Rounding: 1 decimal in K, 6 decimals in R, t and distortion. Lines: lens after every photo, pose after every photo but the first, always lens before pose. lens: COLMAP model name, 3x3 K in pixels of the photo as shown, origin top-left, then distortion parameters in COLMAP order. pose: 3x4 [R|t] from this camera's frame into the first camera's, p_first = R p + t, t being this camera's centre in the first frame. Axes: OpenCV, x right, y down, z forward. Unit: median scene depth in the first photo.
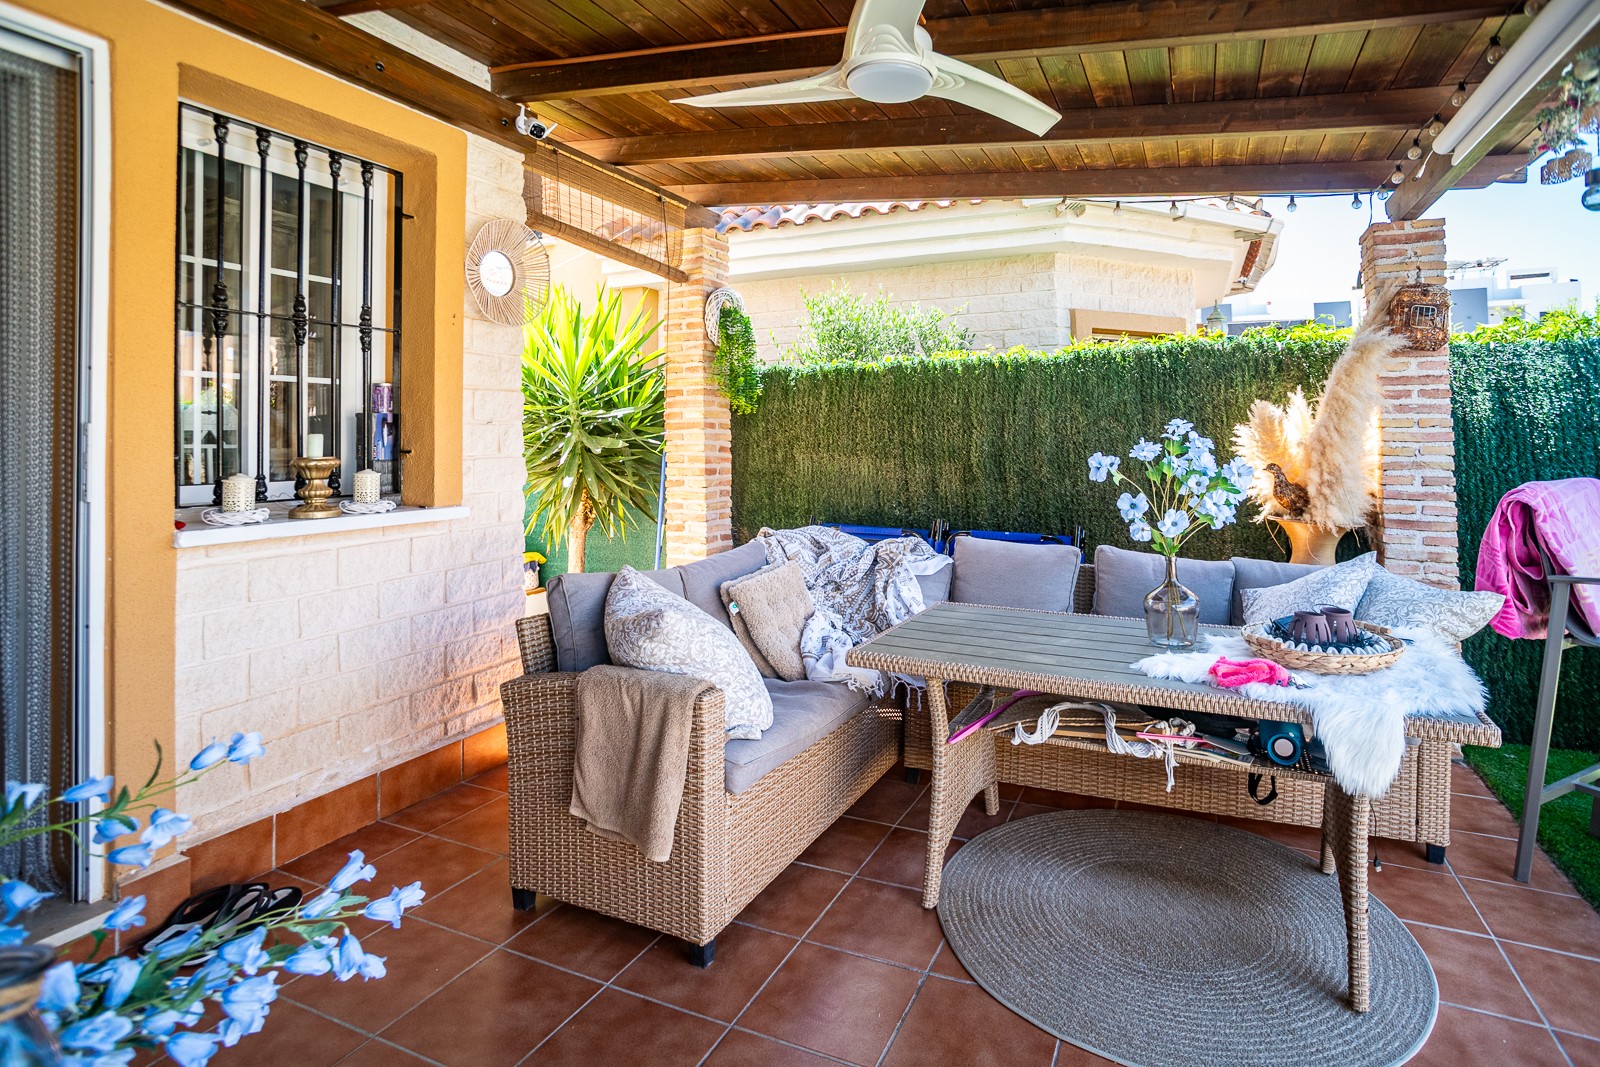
lens RADIAL K [[817.1, 0, 848.8], [0, 817.1, 446.6], [0, 0, 1]] dist [-0.058977, -0.000058]
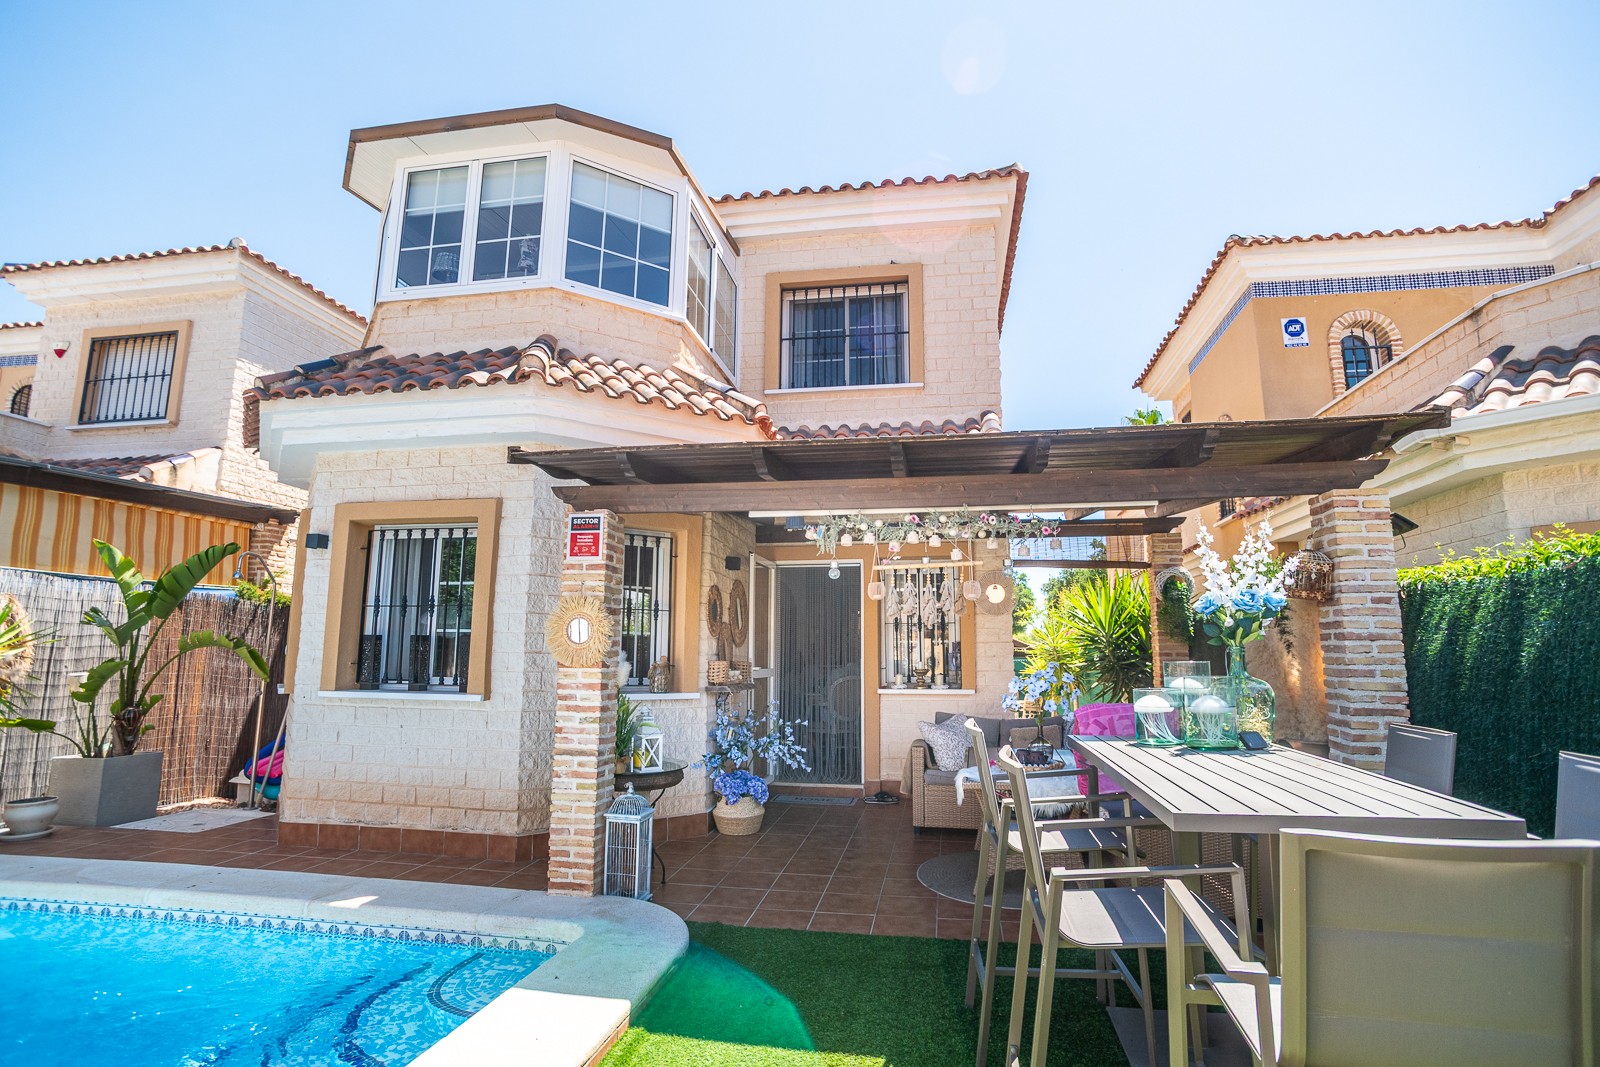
lens RADIAL K [[802.3, 0, 797.4], [0, 802.3, 529.6], [0, 0, 1]] dist [-0.058574, 0.039905]
pose [[0.216685, -0.140122, -0.966133, 1.445348], [-0.013968, 0.989099, -0.146586, -0.034791], [0.976142, 0.045258, 0.212366, -0.085841]]
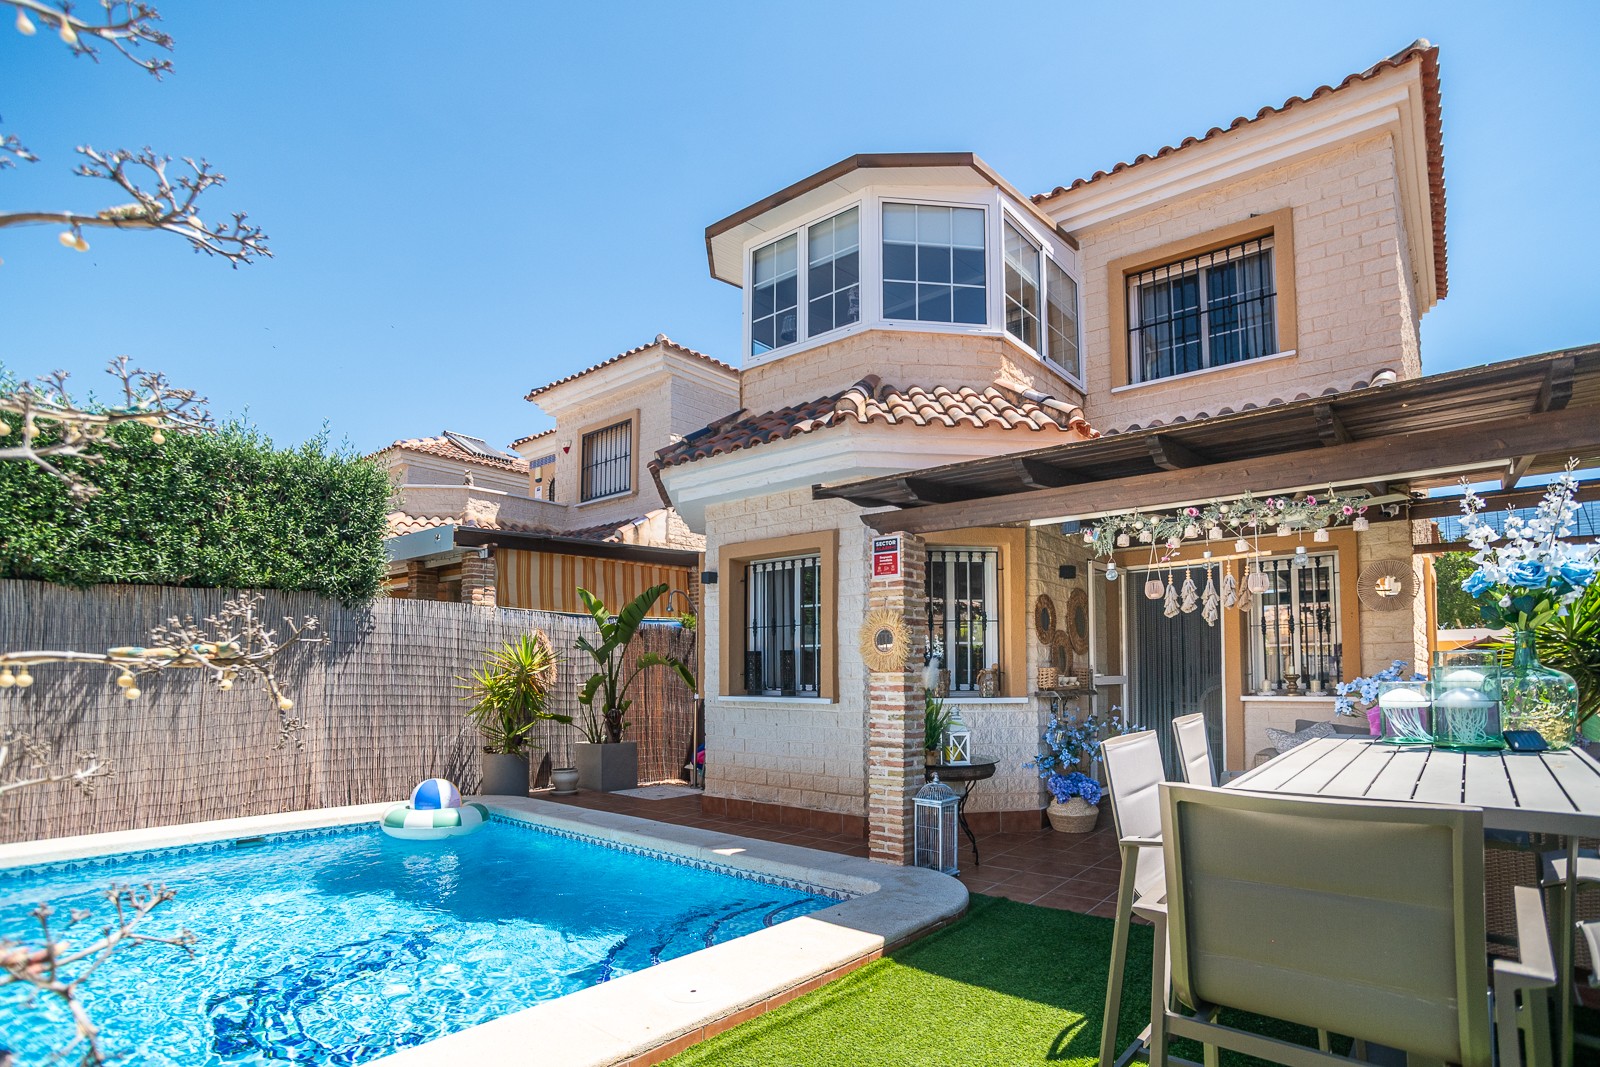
lens RADIAL K [[808.4, 0, 838.9], [0, 808.4, 635.3], [0, 0, 1]] dist [-0.055434, 0.039867]
pose [[-0.264962, -0.033818, -0.963666, 1.546672], [0.002291, 0.999360, -0.035700, -0.015393], [0.964256, -0.011667, -0.264715, 0.139266]]
